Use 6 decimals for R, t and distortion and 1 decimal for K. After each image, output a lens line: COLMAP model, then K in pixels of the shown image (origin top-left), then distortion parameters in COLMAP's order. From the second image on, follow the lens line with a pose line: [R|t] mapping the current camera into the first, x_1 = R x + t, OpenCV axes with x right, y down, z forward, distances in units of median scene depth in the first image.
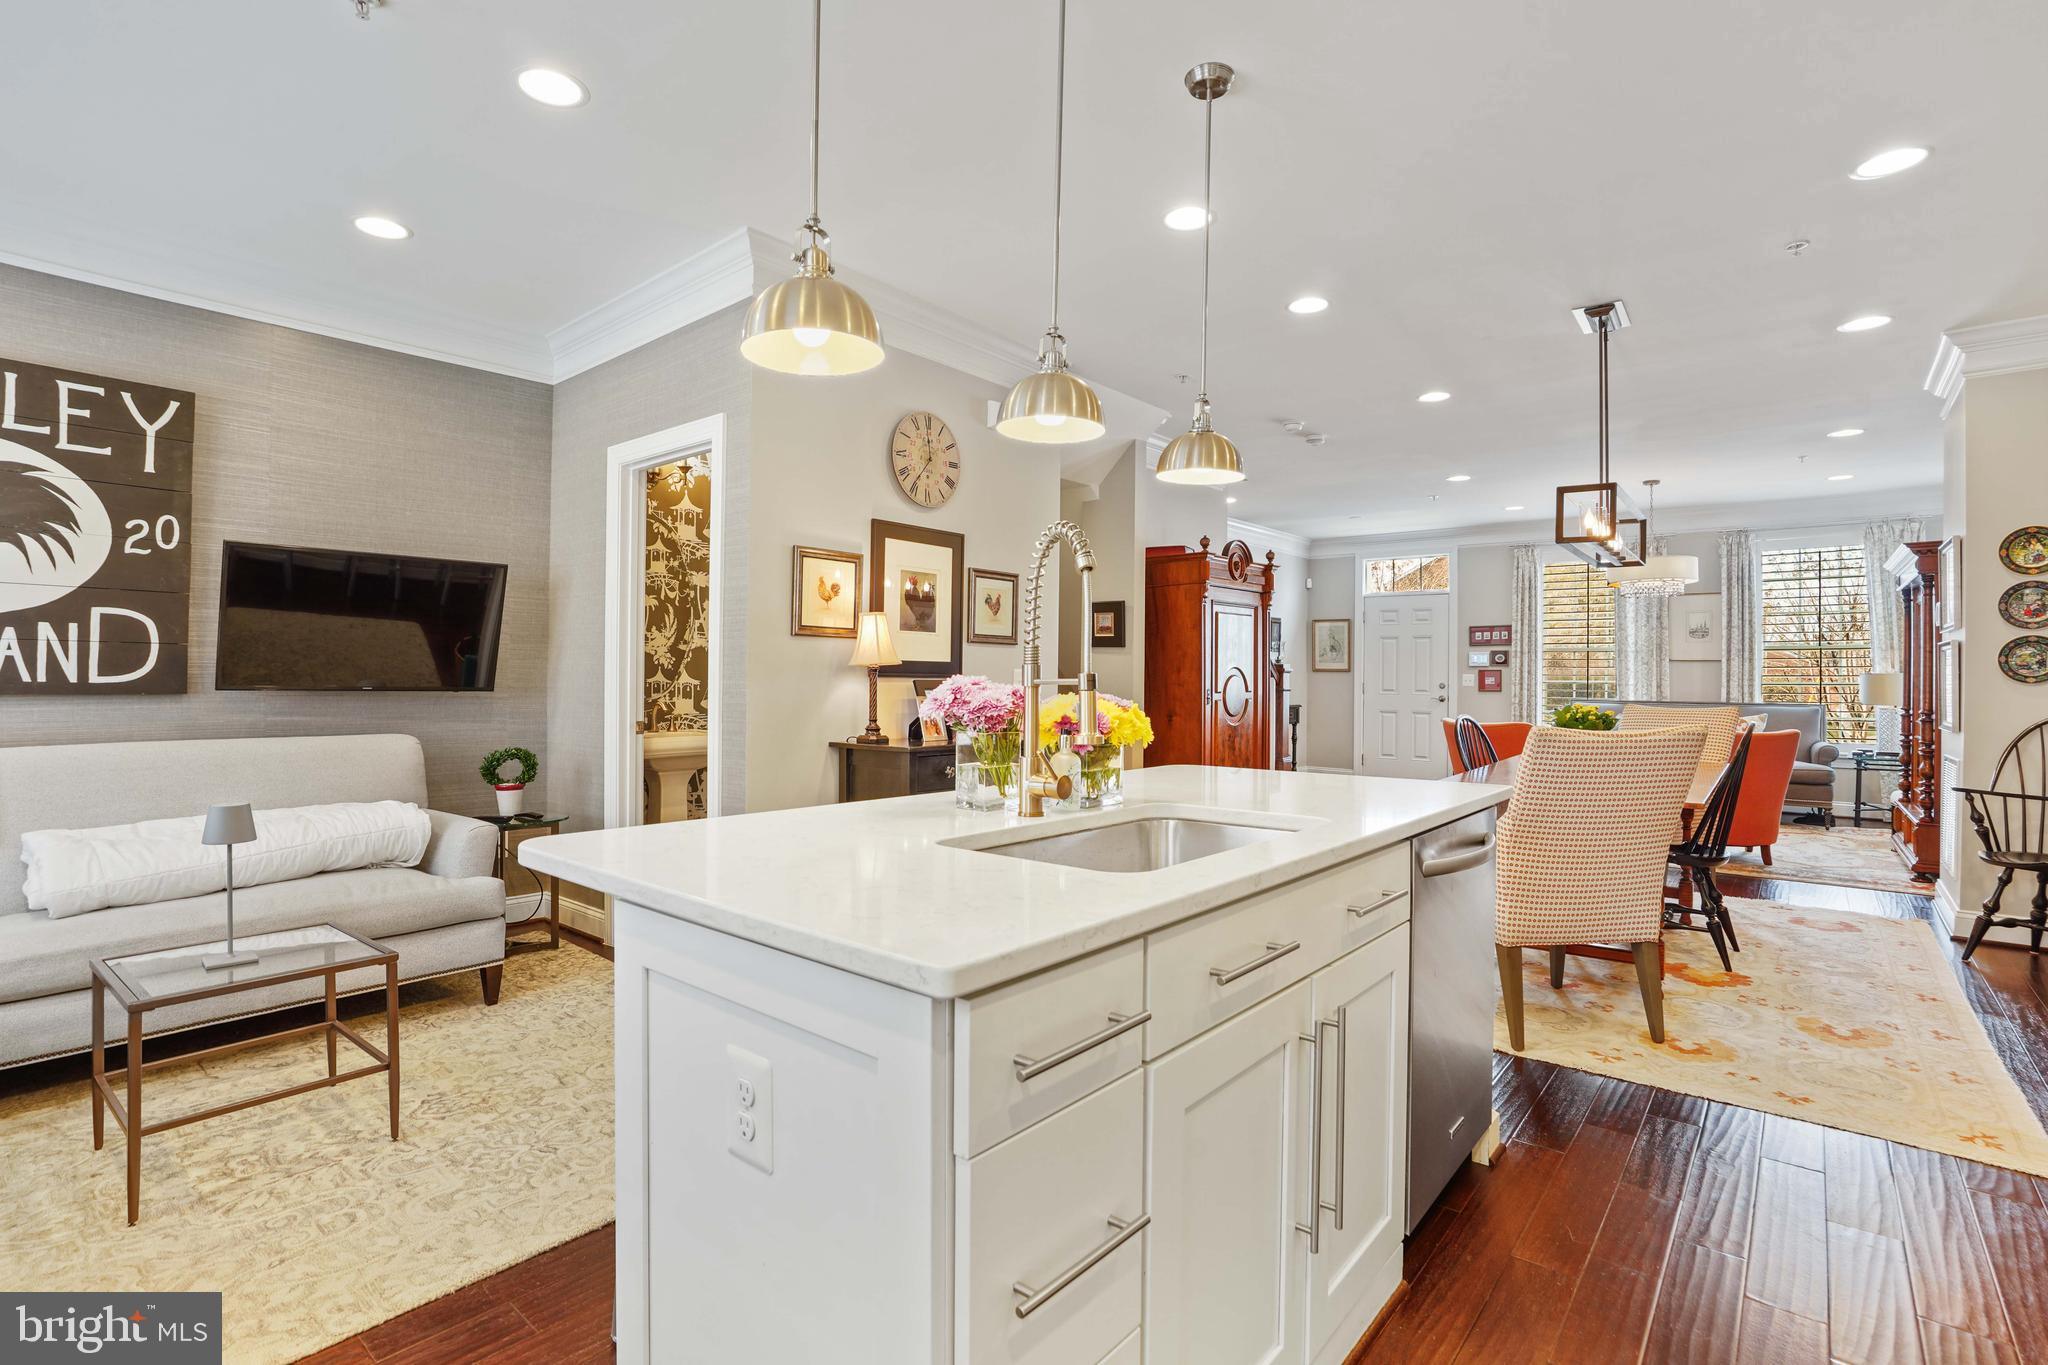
lens RADIAL K [[972.5, 0, 1016.1], [0, 972.5, 684.5], [0, 0, 1]] dist [-0.050314, 0.017910]
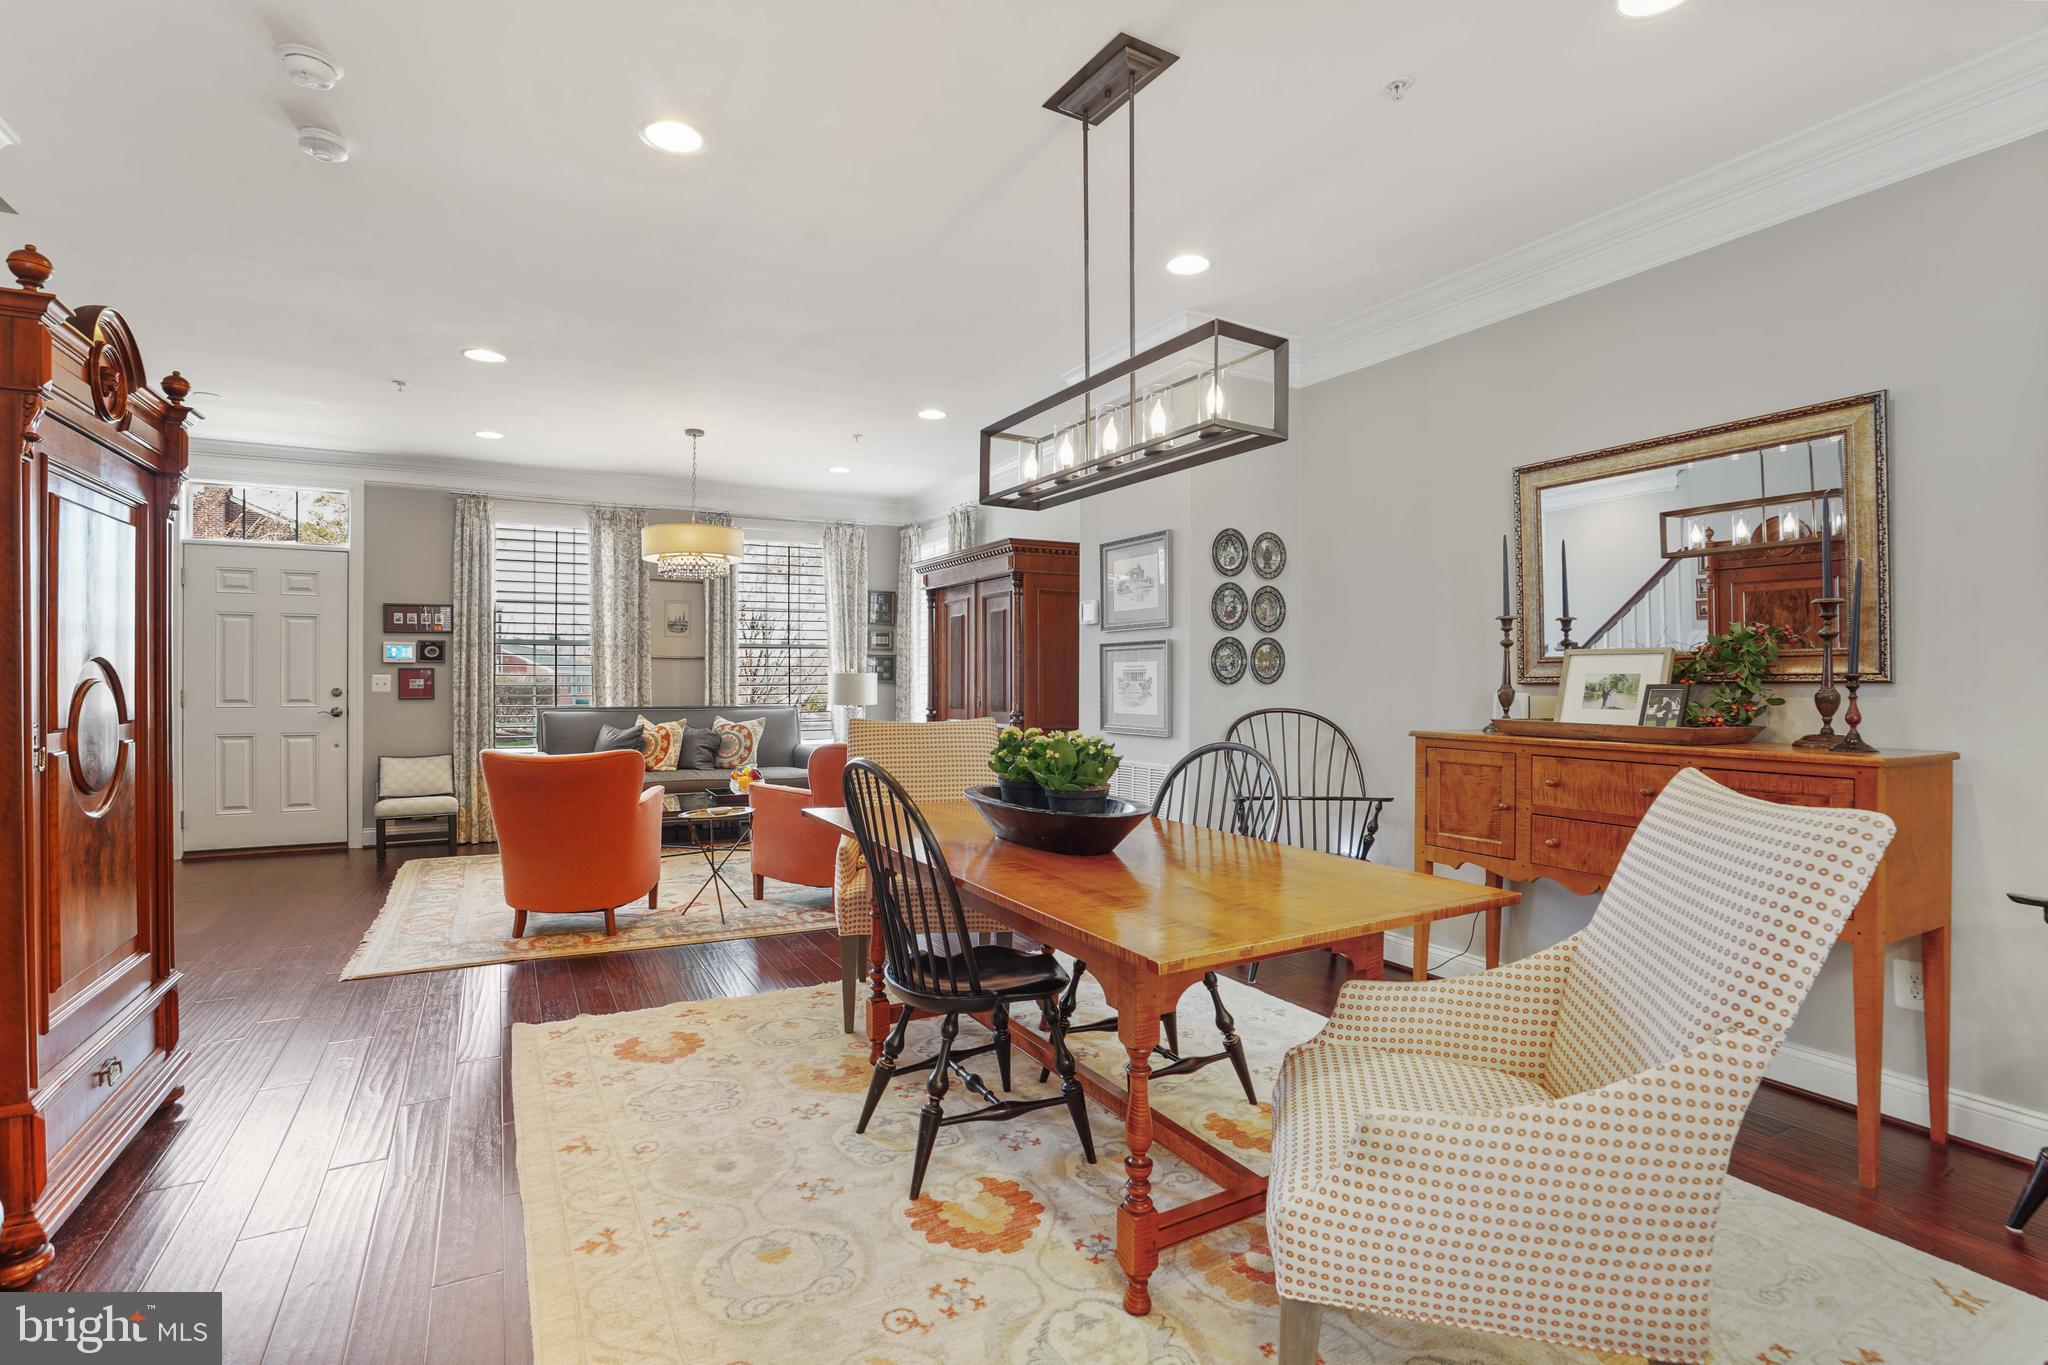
lens RADIAL K [[972.5, 0, 1013.4], [0, 972.5, 685.6], [0, 0, 1]] dist [-0.050314, 0.017910]
pose [[0.372891, -0.010952, 0.927811, 0.035911], [0.008562, 0.999928, 0.008363, -0.012237], [-0.927836, 0.004826, 0.372958, 0.904429]]
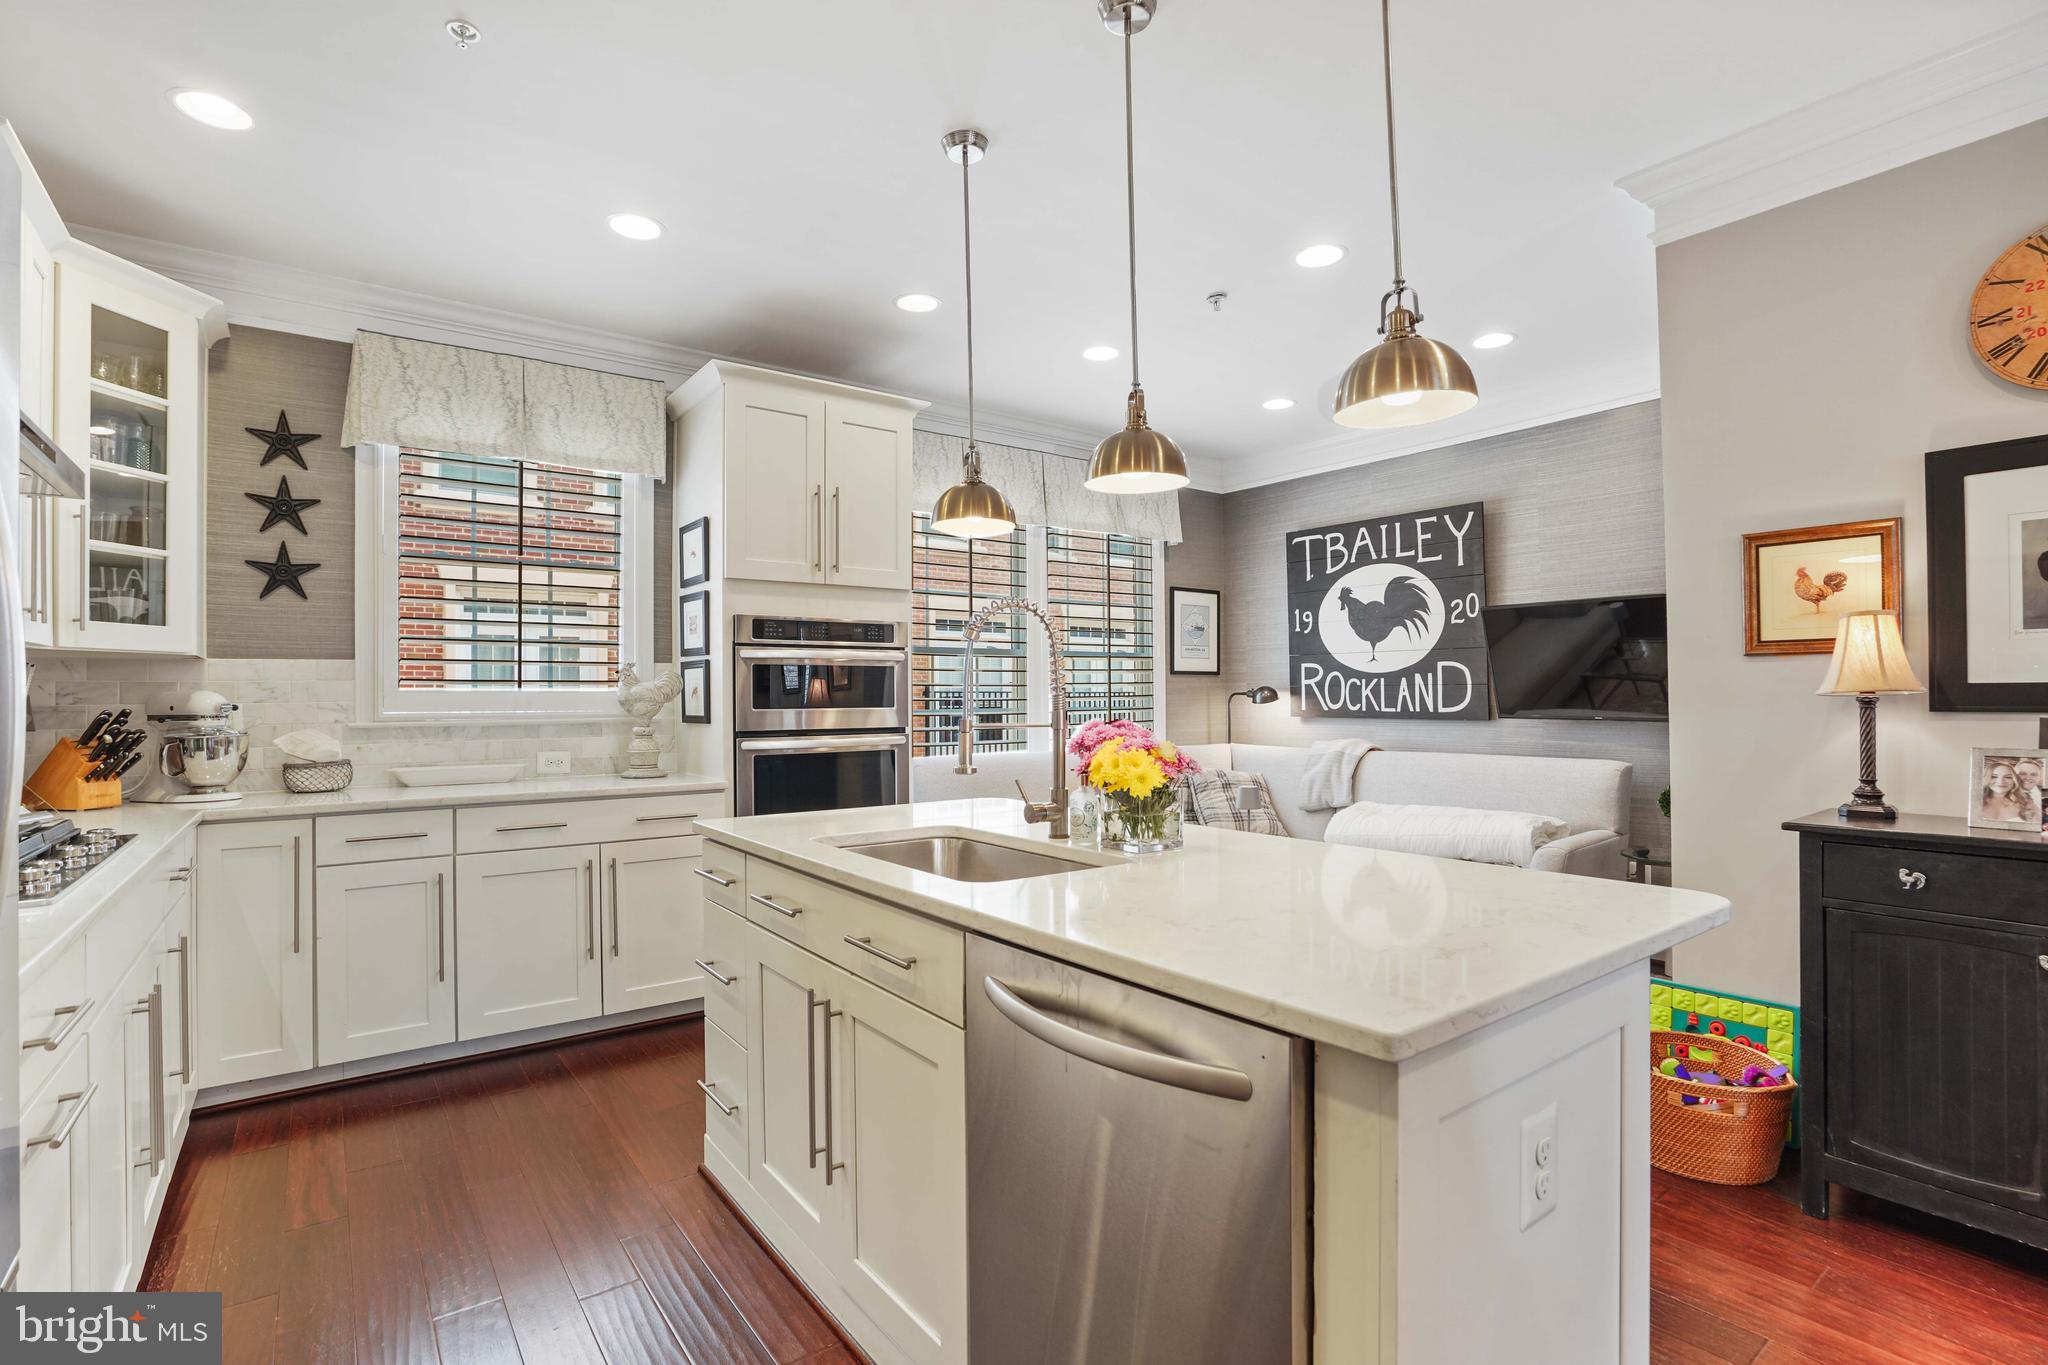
lens RADIAL K [[972.5, 0, 999.6], [0, 972.5, 682.6], [0, 0, 1]] dist [-0.050314, 0.017910]
pose [[-0.237731, -0.021268, -0.971098, 0.589554], [-0.000929, 0.999765, -0.021669, -0.013175], [0.971331, -0.004249, -0.237694, 0.591561]]
